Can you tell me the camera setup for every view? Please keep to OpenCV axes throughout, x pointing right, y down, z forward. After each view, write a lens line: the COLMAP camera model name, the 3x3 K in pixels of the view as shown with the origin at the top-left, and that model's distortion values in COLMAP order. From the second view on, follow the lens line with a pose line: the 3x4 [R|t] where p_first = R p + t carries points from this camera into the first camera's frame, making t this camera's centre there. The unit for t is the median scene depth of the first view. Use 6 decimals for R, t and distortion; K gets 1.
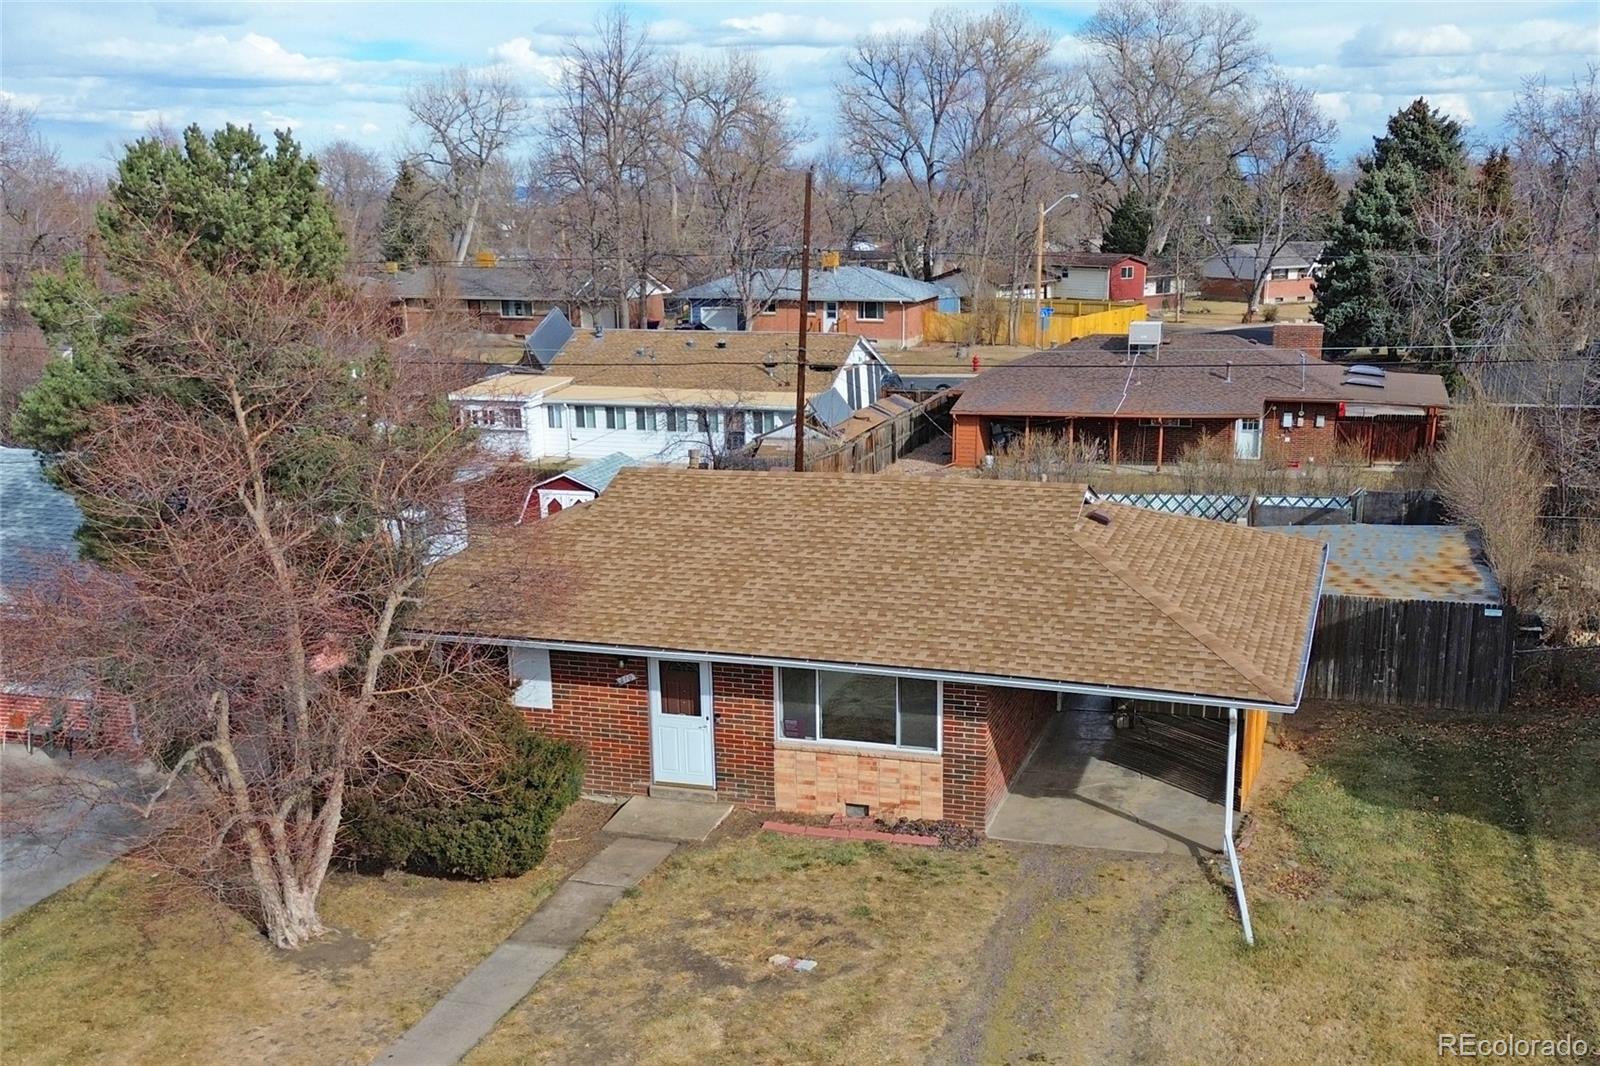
lens RADIAL K [[1706.6, 0, 835.2], [0, 1706.6, 687.1], [0, 0, 1]] dist [0.180313, -0.484475]
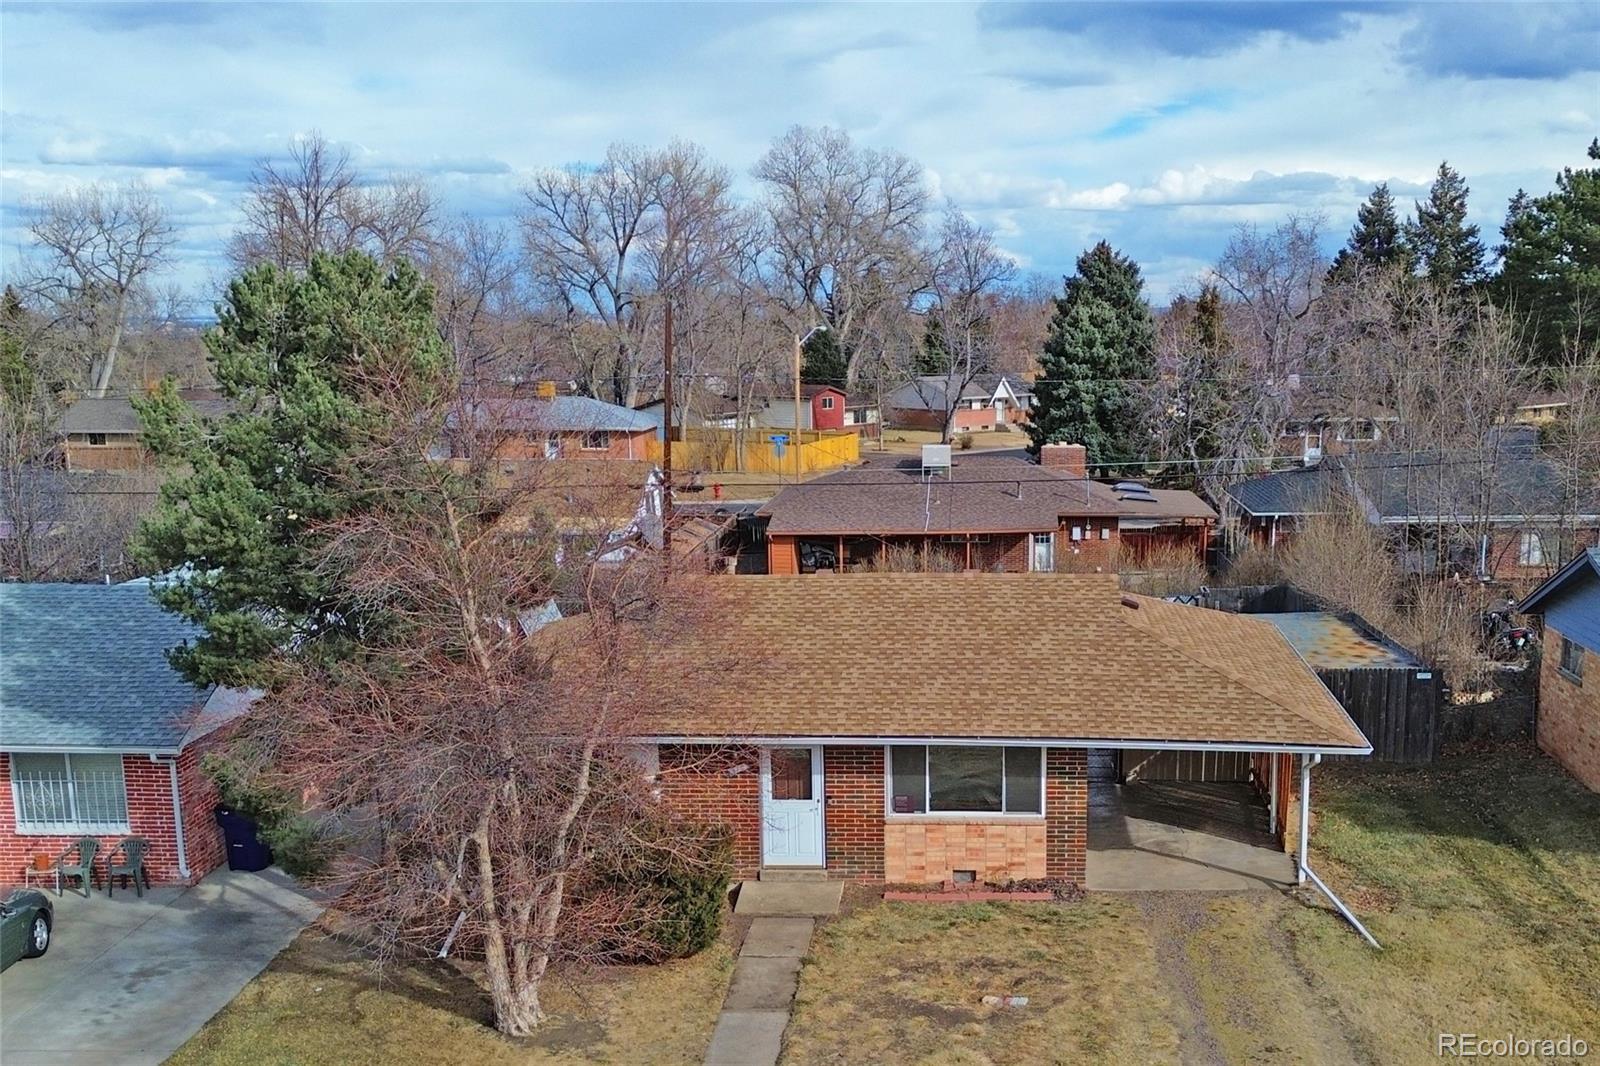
lens RADIAL K [[1763.0, 0, 911.8], [0, 1763.0, 707.7], [0, 0, 1]] dist [0.163775, -0.365272]
pose [[0.967052, -0.051534, 0.249310, -0.294684], [0.068264, 0.995925, -0.058927, 0.029586], [-0.245258, 0.074005, 0.966629, -0.083081]]
